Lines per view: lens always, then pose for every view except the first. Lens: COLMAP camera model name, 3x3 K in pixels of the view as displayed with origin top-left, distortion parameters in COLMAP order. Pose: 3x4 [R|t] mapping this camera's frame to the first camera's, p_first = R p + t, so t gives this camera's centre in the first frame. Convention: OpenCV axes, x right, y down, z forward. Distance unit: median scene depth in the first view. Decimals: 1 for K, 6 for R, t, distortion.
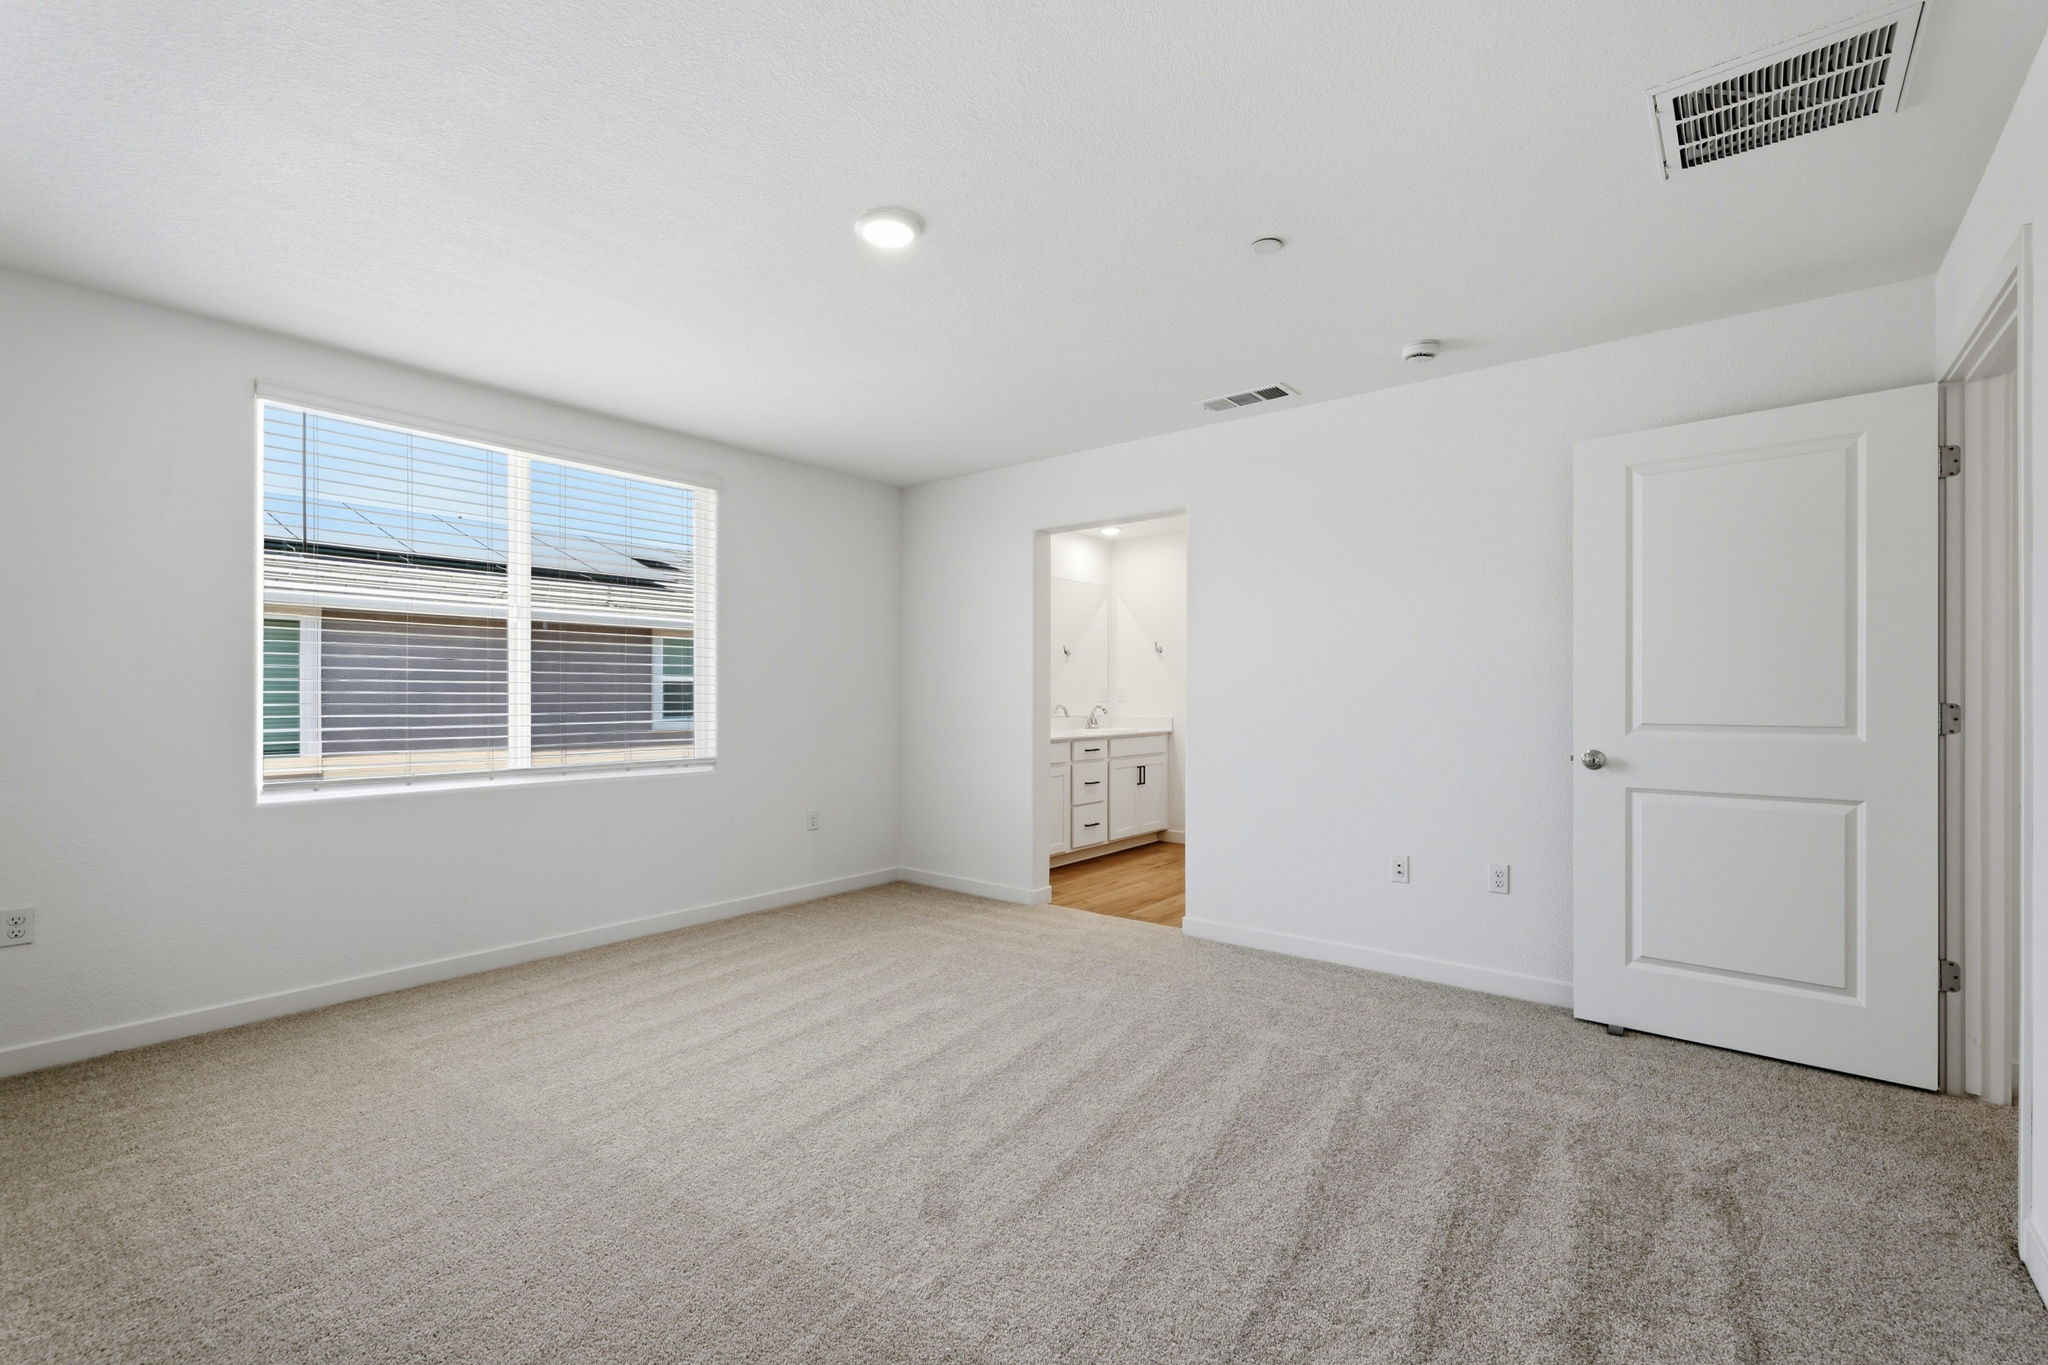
lens RADIAL K [[904.2, 0, 1024.7], [0, 904.2, 692.8], [0, 0, 1]] dist [-0.000972, -0.000121]
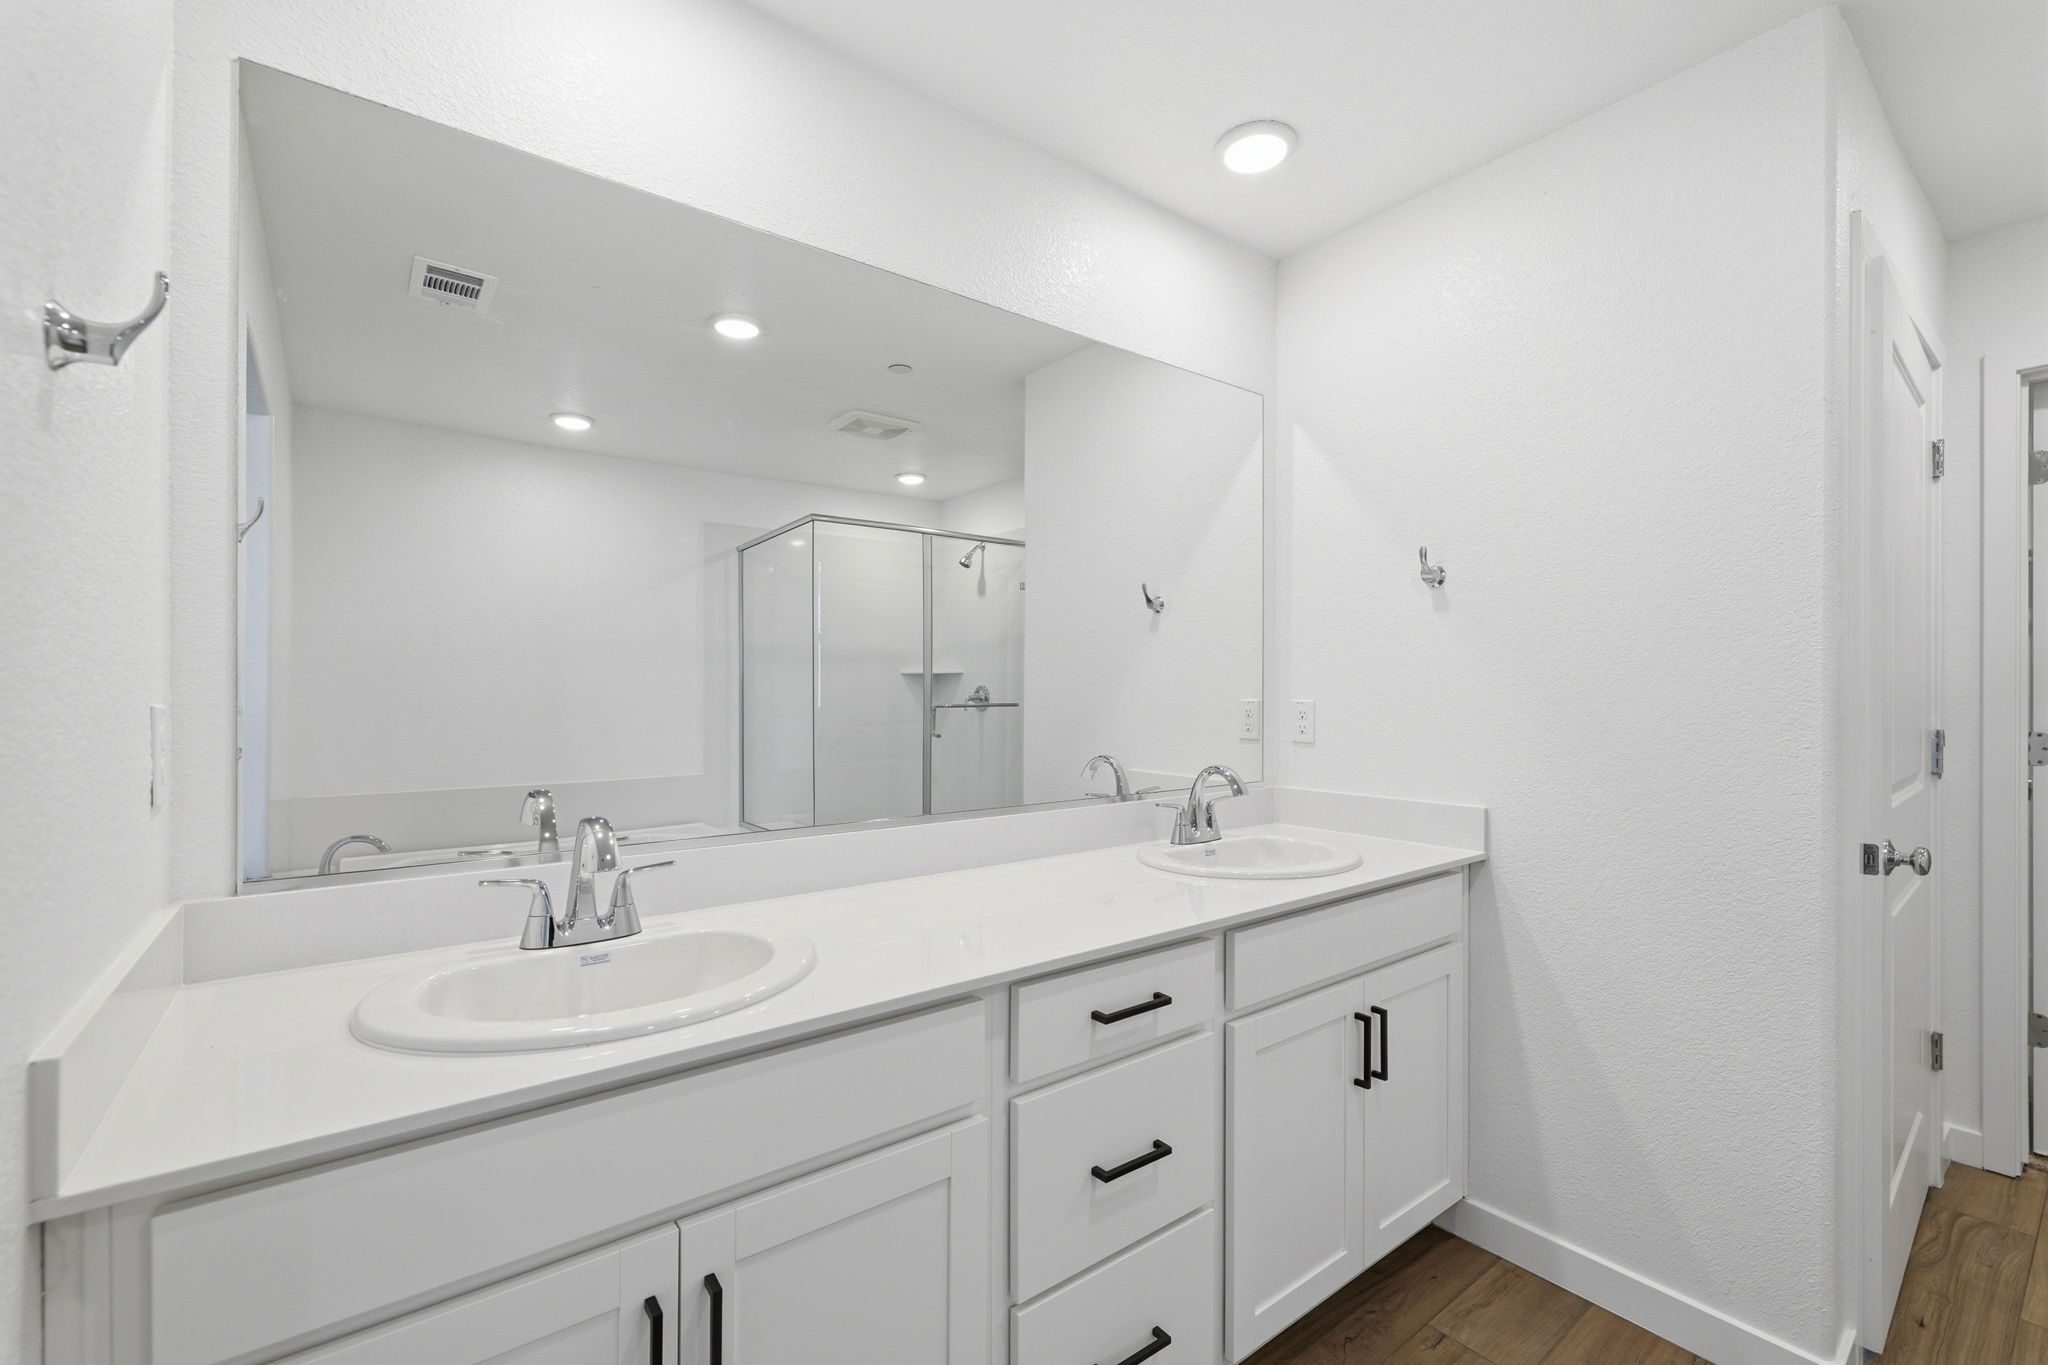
lens RADIAL K [[904.2, 0, 1024.7], [0, 904.2, 692.8], [0, 0, 1]] dist [-0.000972, -0.000121]
pose [[0.974371, 0.001046, -0.224946, 0.092344], [-0.000207, 0.999993, 0.003755, -0.010928], [0.224948, -0.003612, 0.974364, 0.742809]]
